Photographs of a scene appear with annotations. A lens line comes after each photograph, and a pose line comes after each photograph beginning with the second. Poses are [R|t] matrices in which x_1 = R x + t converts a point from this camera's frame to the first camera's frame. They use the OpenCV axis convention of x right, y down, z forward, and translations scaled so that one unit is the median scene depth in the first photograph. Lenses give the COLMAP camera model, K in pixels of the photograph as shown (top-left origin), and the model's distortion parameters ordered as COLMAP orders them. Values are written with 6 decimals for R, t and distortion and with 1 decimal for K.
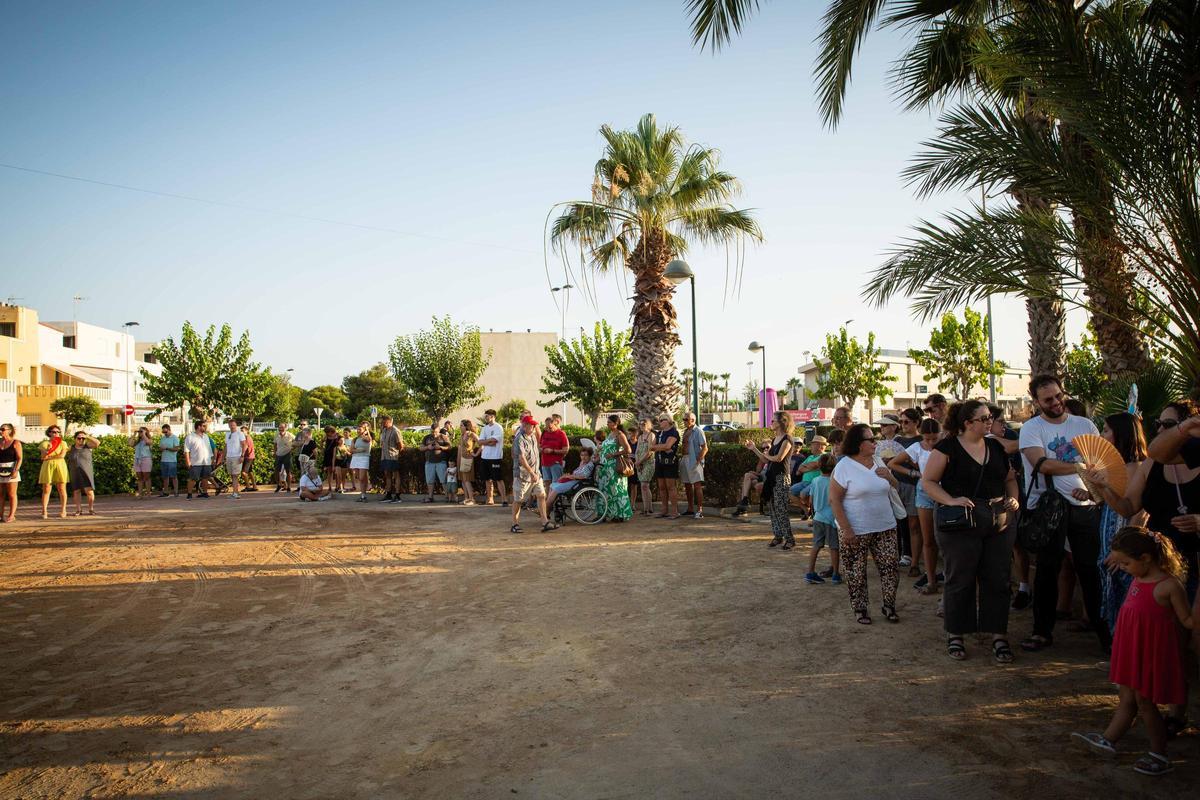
lens RADIAL K [[806.6, 0, 599.8], [0, 806.6, 400.5], [0, 0, 1]] dist [-0.078347, 0.056582]
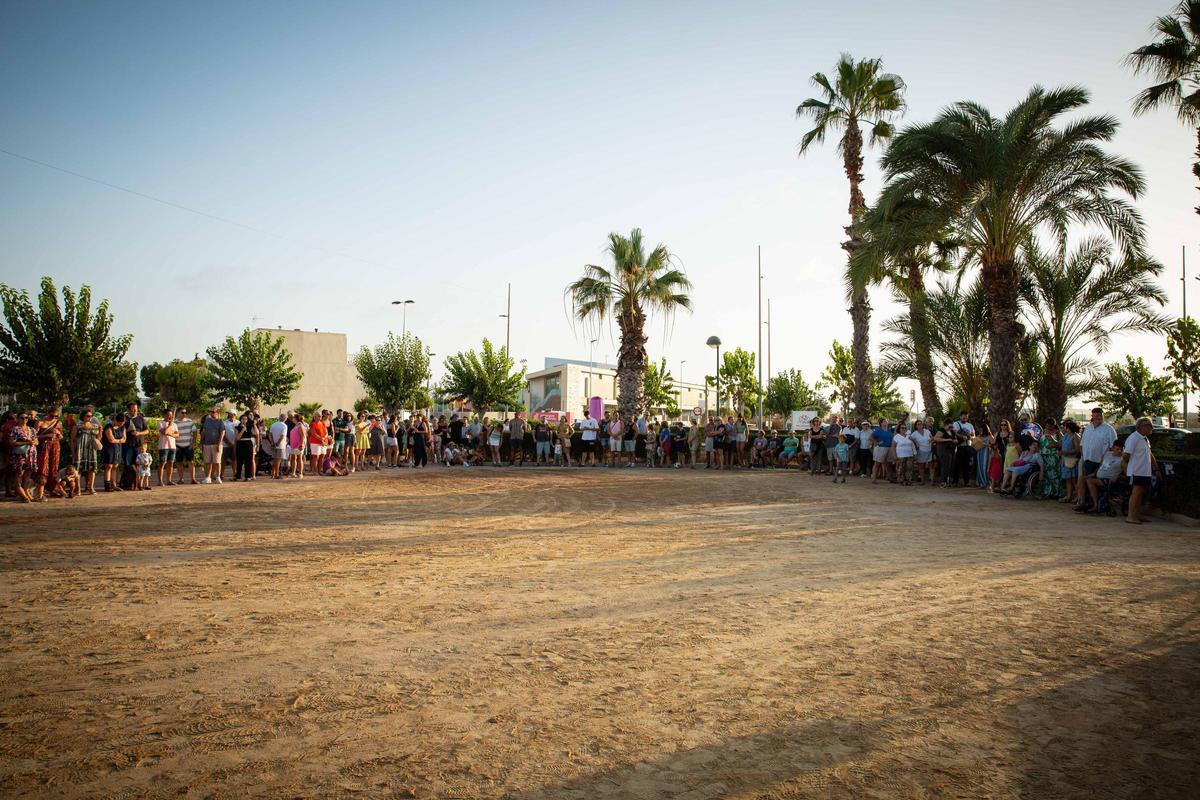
lens RADIAL K [[806.6, 0, 610.8], [0, 806.6, 390.7], [0, 0, 1]] dist [-0.078347, 0.056582]
pose [[0.900509, 0.041303, 0.432872, -0.532184], [-0.036359, 0.999145, -0.019696, 0.001446], [-0.433315, 0.001998, 0.901240, -0.345260]]
